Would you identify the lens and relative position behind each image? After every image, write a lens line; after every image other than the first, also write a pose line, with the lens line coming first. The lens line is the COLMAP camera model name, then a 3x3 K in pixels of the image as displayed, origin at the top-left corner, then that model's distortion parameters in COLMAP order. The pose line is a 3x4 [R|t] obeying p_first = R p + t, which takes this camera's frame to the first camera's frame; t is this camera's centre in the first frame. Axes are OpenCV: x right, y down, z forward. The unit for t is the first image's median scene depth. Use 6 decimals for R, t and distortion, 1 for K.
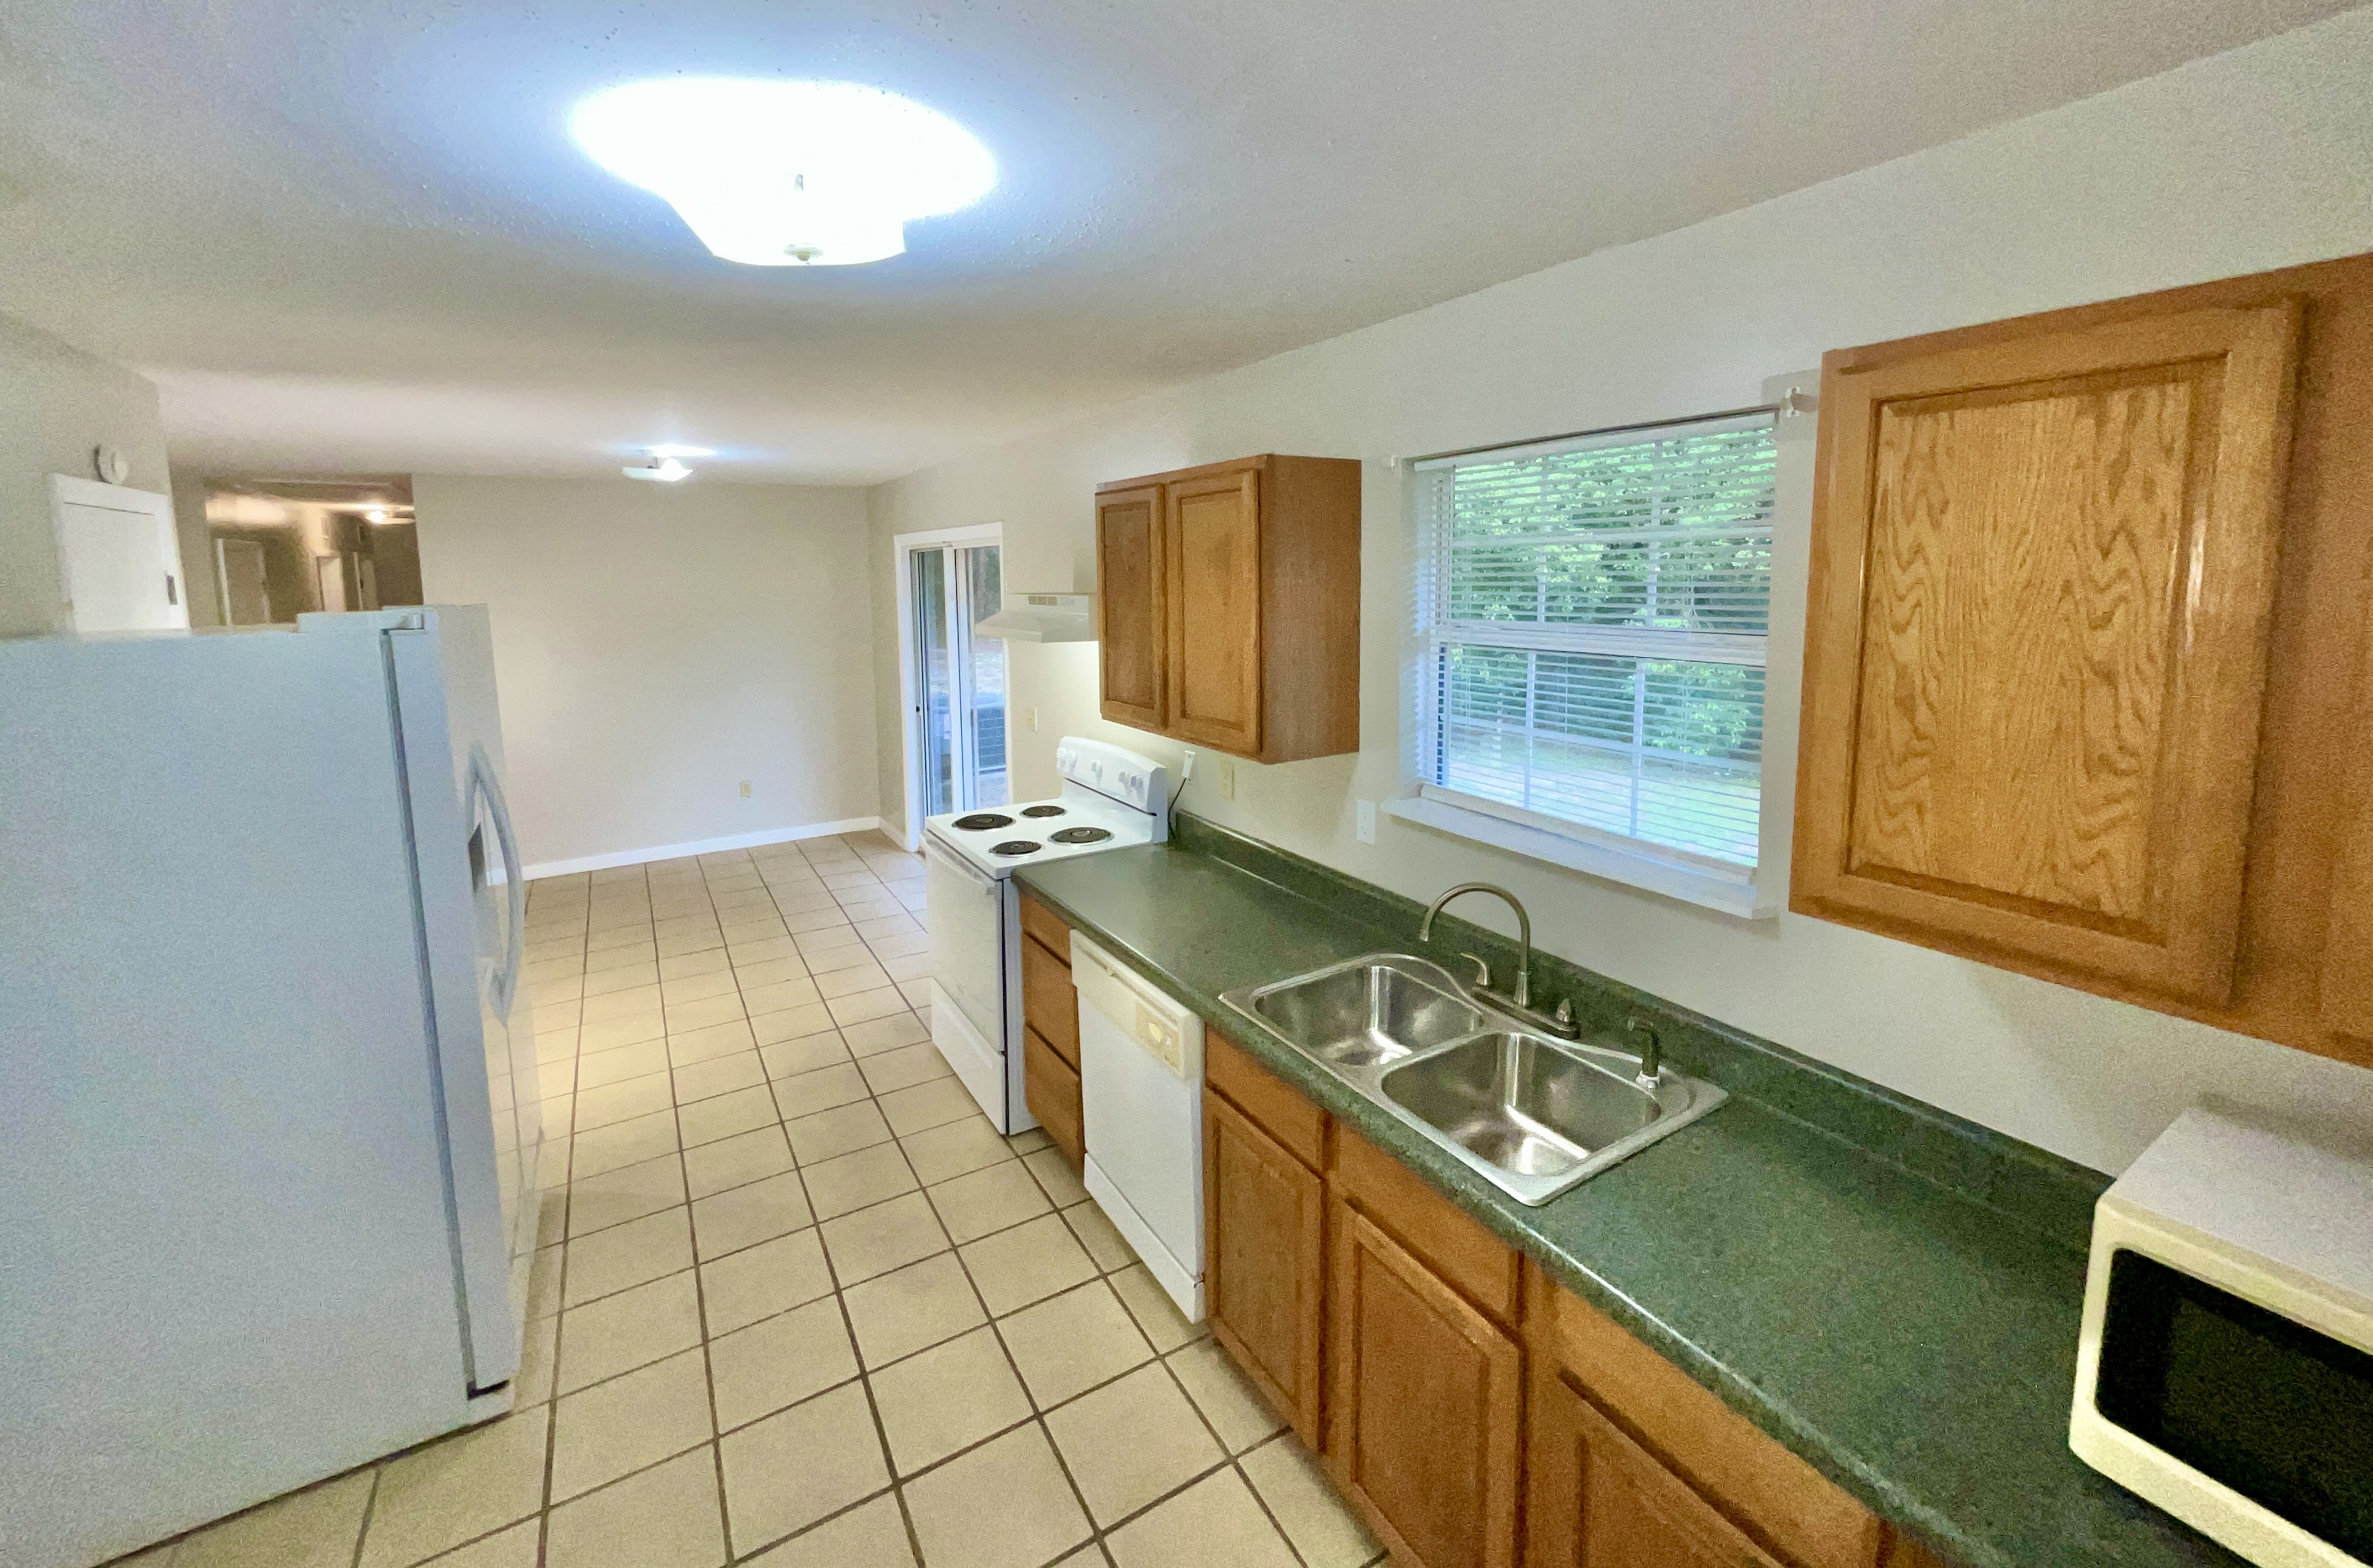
lens RADIAL K [[950.5, 0, 1190.1], [0, 950.5, 685.6], [0, 0, 1]] dist [-0.000055, 0.000272]
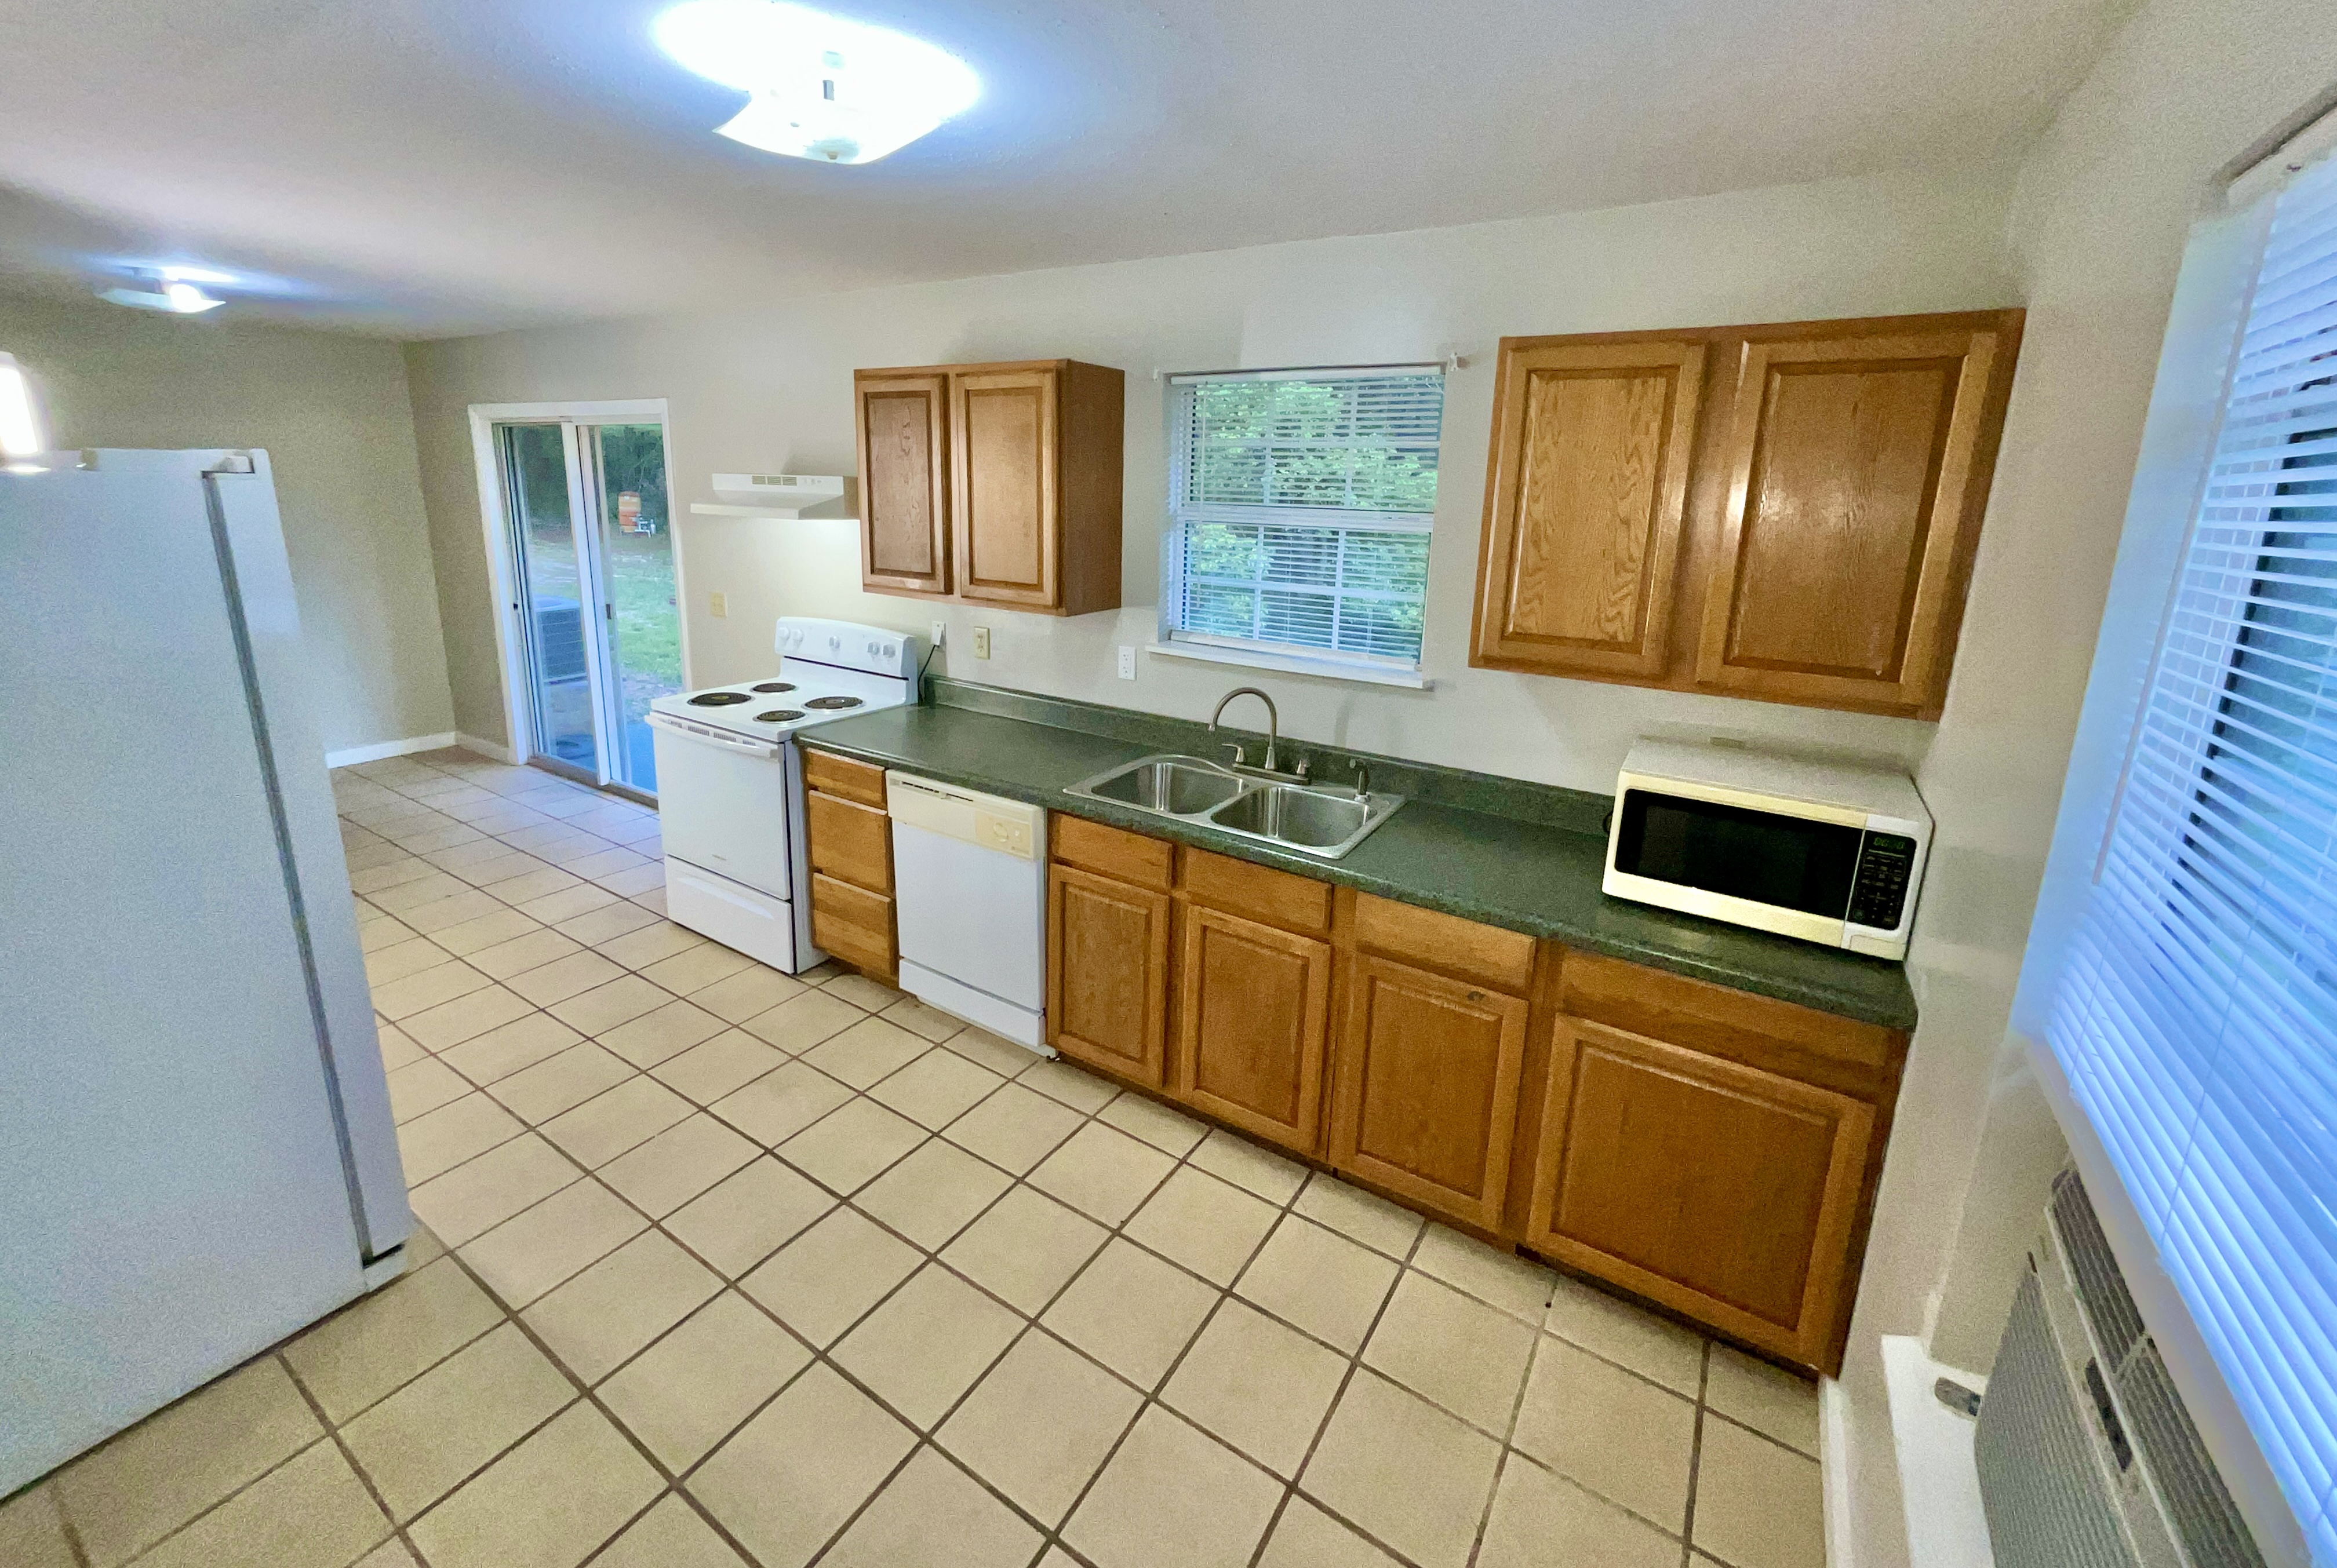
lens RADIAL K [[935.1, 0, 1164.2], [0, 935.1, 696.2], [0, 0, 1]] dist [-0.001732, 0.000139]
pose [[0.897070, -0.062059, 0.437509, -0.388581], [0.013779, 0.993536, 0.112677, 0.056748], [-0.441674, -0.095051, 0.892126, -0.179103]]
